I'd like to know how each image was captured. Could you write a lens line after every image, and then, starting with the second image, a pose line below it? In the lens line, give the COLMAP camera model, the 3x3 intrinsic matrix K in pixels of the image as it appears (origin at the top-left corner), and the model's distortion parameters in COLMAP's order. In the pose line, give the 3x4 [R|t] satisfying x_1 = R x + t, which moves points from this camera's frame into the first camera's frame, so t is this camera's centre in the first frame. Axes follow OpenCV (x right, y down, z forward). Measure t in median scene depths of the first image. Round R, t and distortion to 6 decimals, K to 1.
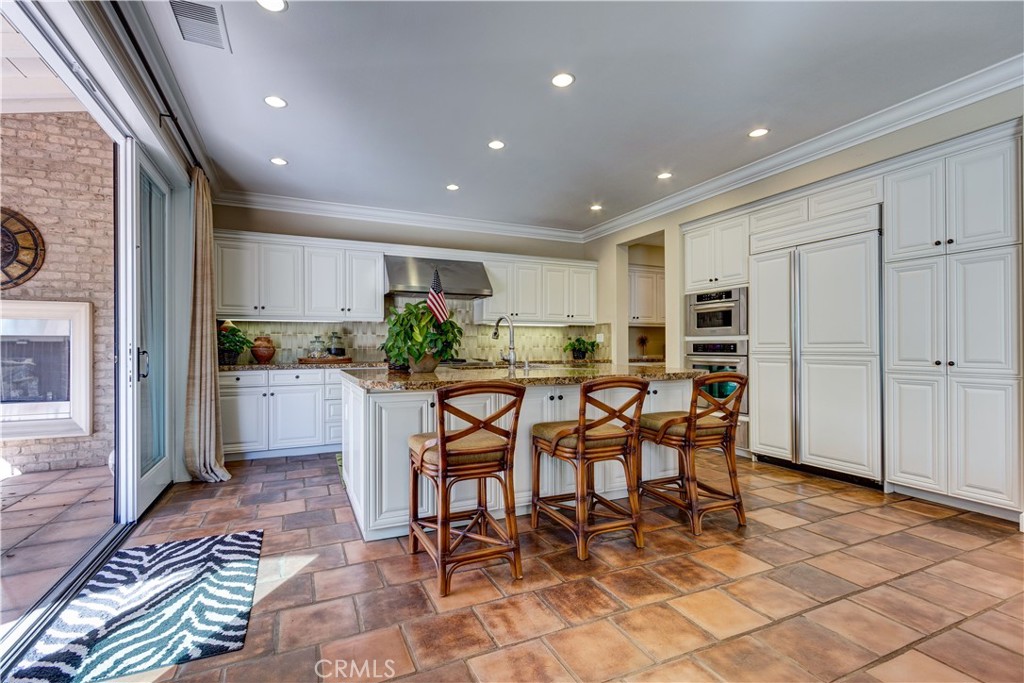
lens RADIAL K [[467.9, 0, 493.5], [0, 467.9, 343.5], [0, 0, 1]] dist [0.005399, -0.000126]
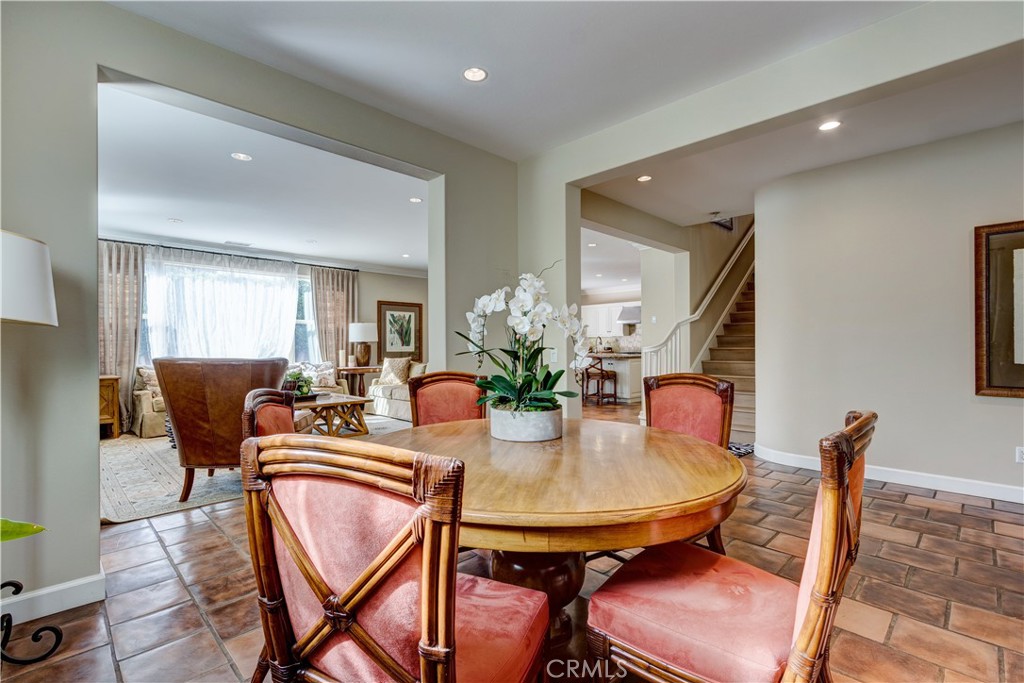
lens RADIAL K [[467.9, 0, 501.6], [0, 467.9, 345.3], [0, 0, 1]] dist [0.005399, -0.000126]
pose [[0.353061, 0.000910, -0.935600, 2.061972], [0.010276, 0.999935, 0.004850, -0.021391], [0.935544, -0.011327, 0.353029, -0.461729]]
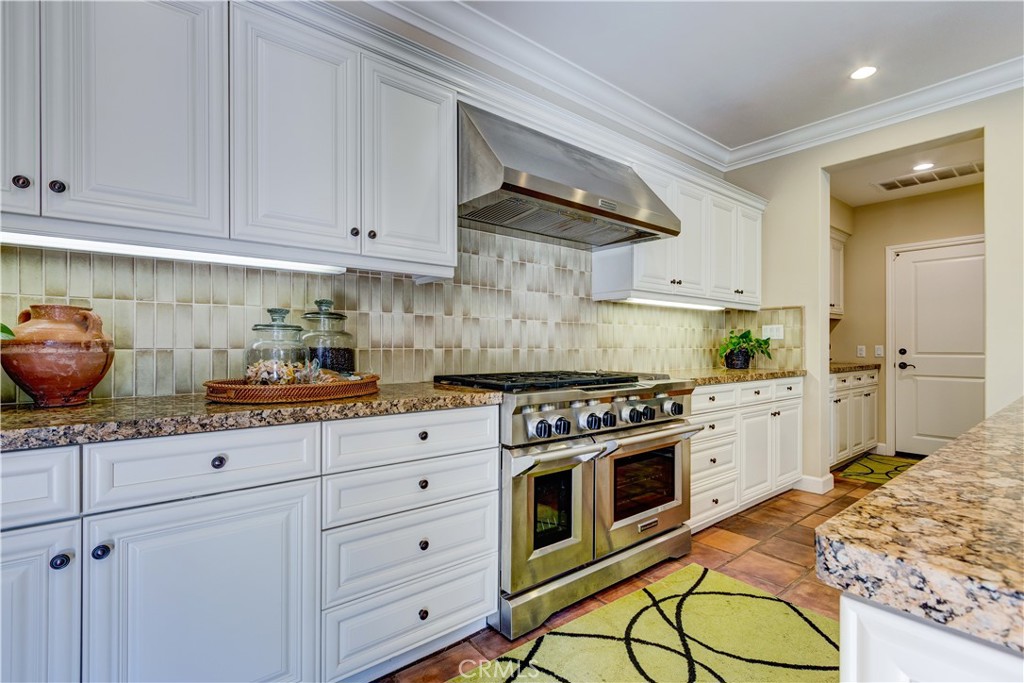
lens RADIAL K [[467.9, 0, 502.4], [0, 467.9, 345.3], [0, 0, 1]] dist [0.005399, -0.000126]
pose [[0.961919, 0.006303, 0.273262, -0.360073], [-0.008383, 0.999944, 0.006447, 0.005286], [-0.273206, -0.008492, 0.961918, 0.753236]]
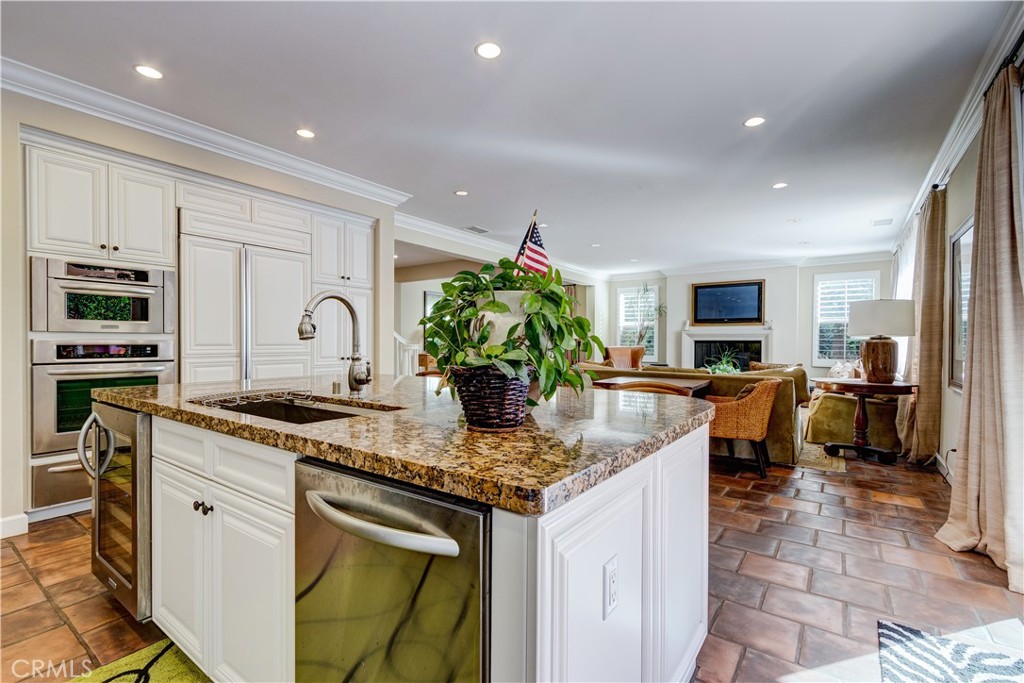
lens RADIAL K [[467.9, 0, 505.8], [0, 467.9, 342.3], [0, 0, 1]] dist [0.005399, -0.000126]
pose [[-0.514685, -0.000874, 0.857379, -0.403247], [-0.010489, 0.999931, -0.005277, -0.005687], [-0.857315, -0.011709, -0.514658, 0.913193]]
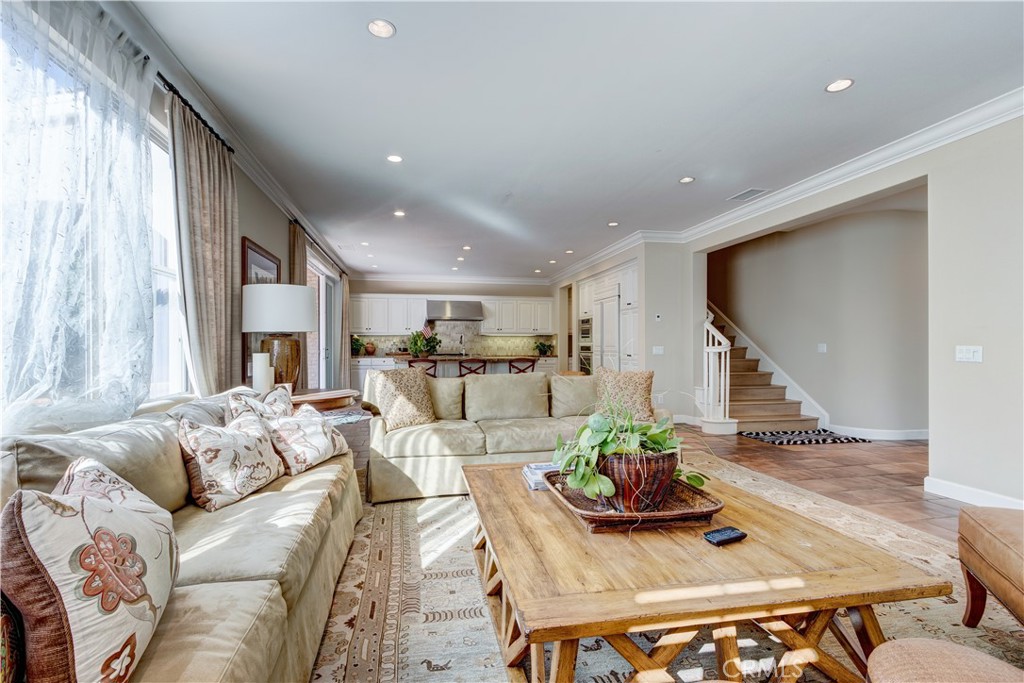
lens RADIAL K [[467.9, 0, 498.9], [0, 467.9, 343.4], [0, 0, 1]] dist [0.005399, -0.000126]
pose [[0.976435, 0.001057, -0.215808, 0.572281], [-0.000734, 0.999998, 0.001576, -0.015523], [0.215810, -0.001380, 0.976434, -1.006955]]
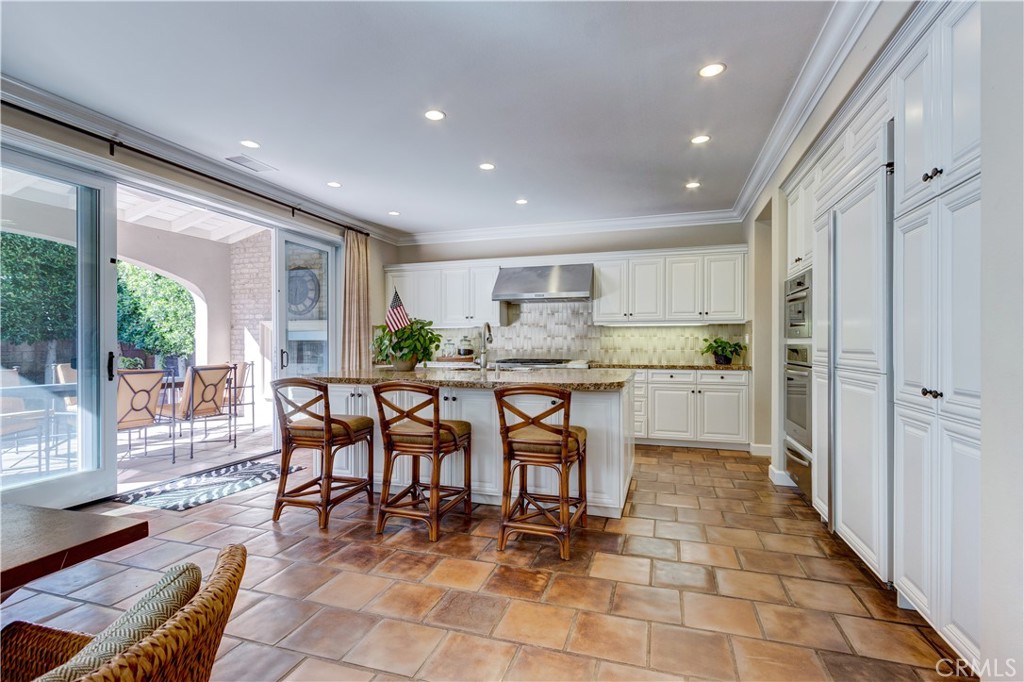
lens RADIAL K [[467.9, 0, 515.4], [0, 467.9, 346.4], [0, 0, 1]] dist [0.005399, -0.000126]
pose [[0.754049, 0.007590, -0.656775, 0.658830], [0.002289, 0.999897, 0.014183, -0.015854], [0.656815, -0.012198, 0.753953, 0.177944]]
